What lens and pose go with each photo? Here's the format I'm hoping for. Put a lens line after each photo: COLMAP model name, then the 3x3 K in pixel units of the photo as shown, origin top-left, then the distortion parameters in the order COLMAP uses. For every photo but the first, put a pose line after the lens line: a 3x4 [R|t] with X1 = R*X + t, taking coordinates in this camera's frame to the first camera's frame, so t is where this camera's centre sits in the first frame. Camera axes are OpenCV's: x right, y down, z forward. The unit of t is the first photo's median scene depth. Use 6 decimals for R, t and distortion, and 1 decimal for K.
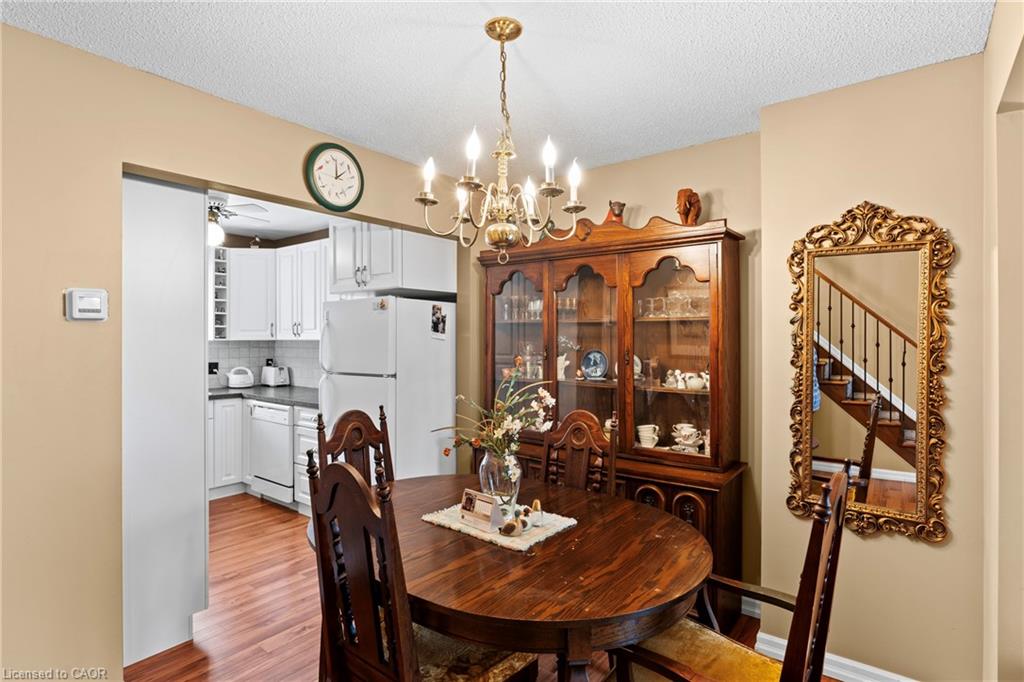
lens RADIAL K [[521.0, 0, 511.4], [0, 521.0, 337.7], [0, 0, 1]] dist [-0.007162, 0.000250]
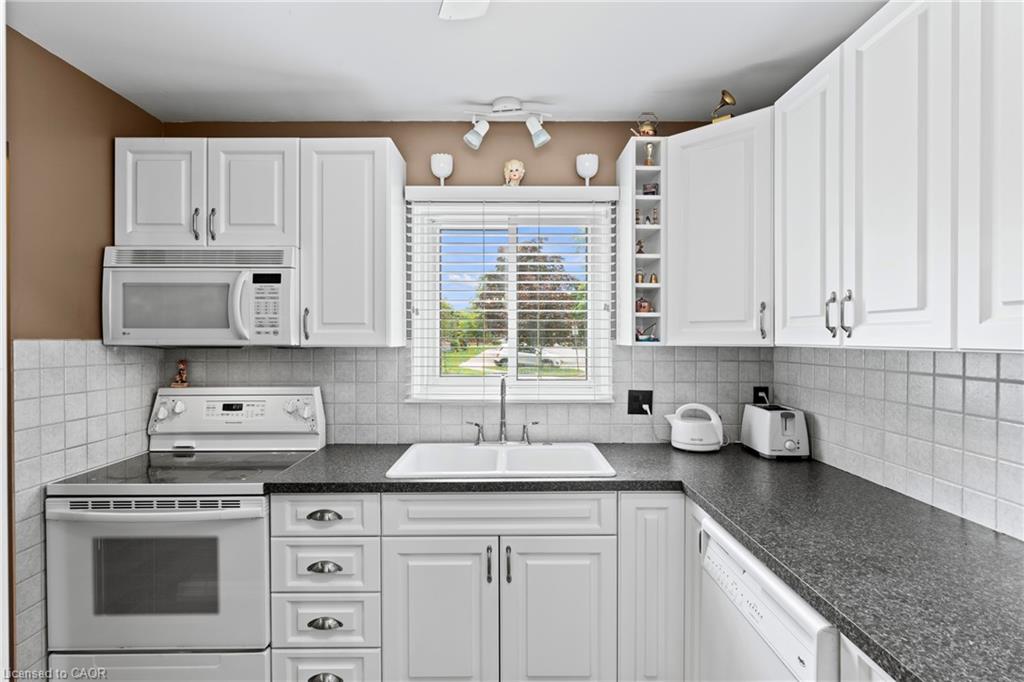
lens RADIAL K [[521.0, 0, 506.5], [0, 521.0, 341.2], [0, 0, 1]] dist [-0.007162, 0.000250]
pose [[0.610939, 0.004262, -0.791666, -0.294712], [-0.000732, 0.999988, 0.004819, -0.001011], [0.791677, -0.002365, 0.610935, 0.666952]]
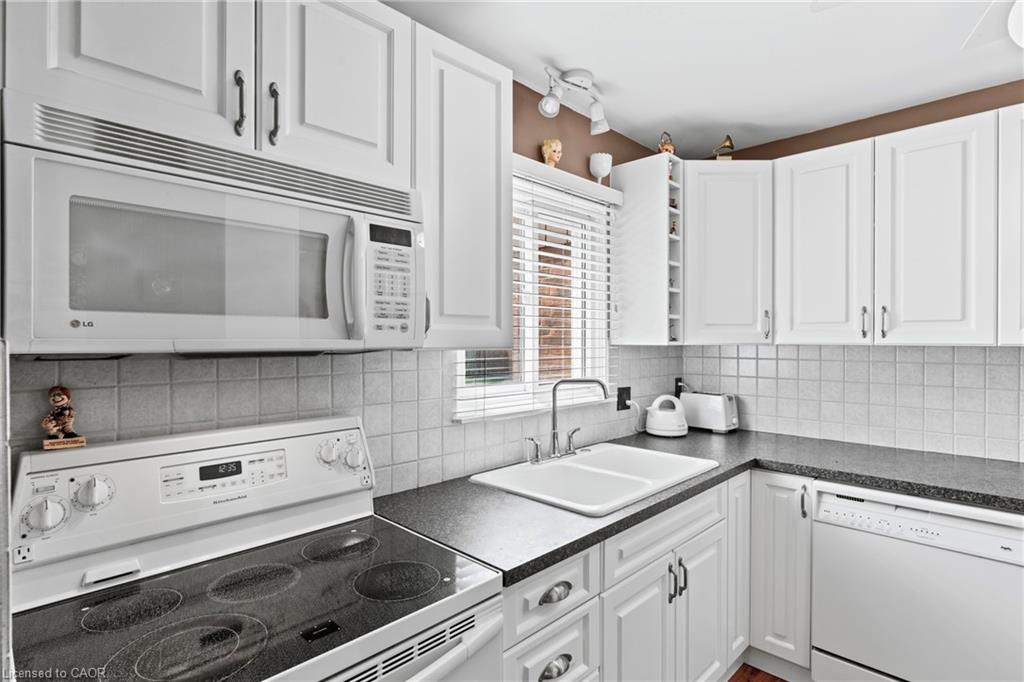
lens RADIAL K [[521.0, 0, 517.6], [0, 521.0, 340.2], [0, 0, 1]] dist [-0.007162, 0.000250]
pose [[0.993134, 0.000347, -0.116983, -0.687178], [-0.000244, 1.000000, 0.000890, 0.000110], [0.116984, -0.000855, 0.993133, 0.520475]]
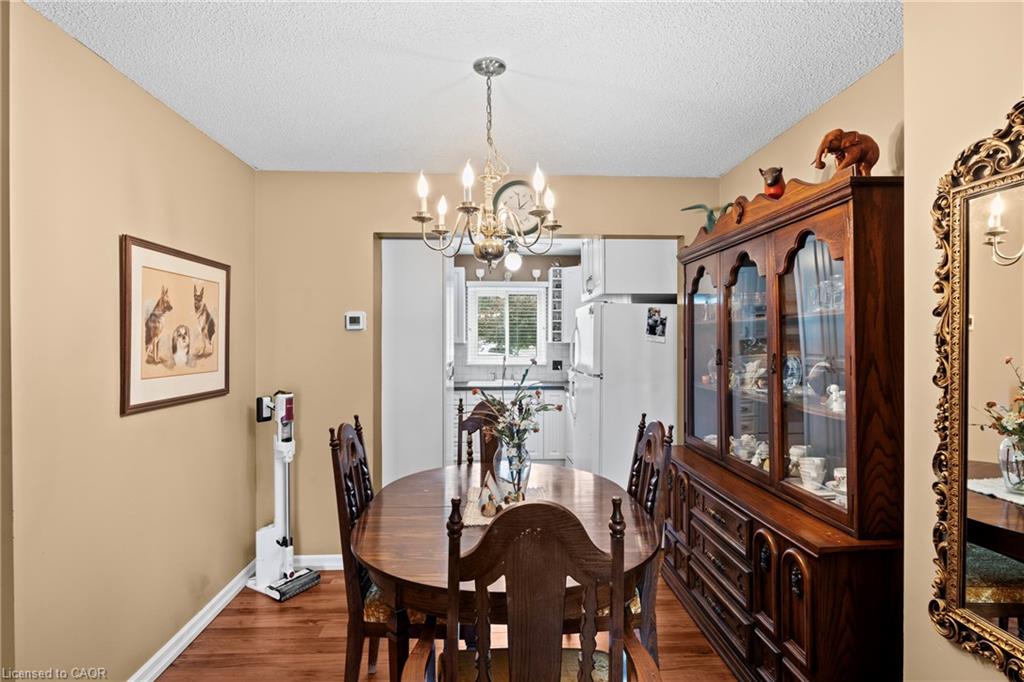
lens RADIAL K [[521.0, 0, 507.0], [0, 521.0, 341.5], [0, 0, 1]] dist [-0.007162, 0.000250]
pose [[0.644802, 0.000791, -0.764349, 0.333022], [-0.001102, 0.999999, 0.000105, 0.001812], [0.764349, 0.000774, 0.644802, 0.113112]]
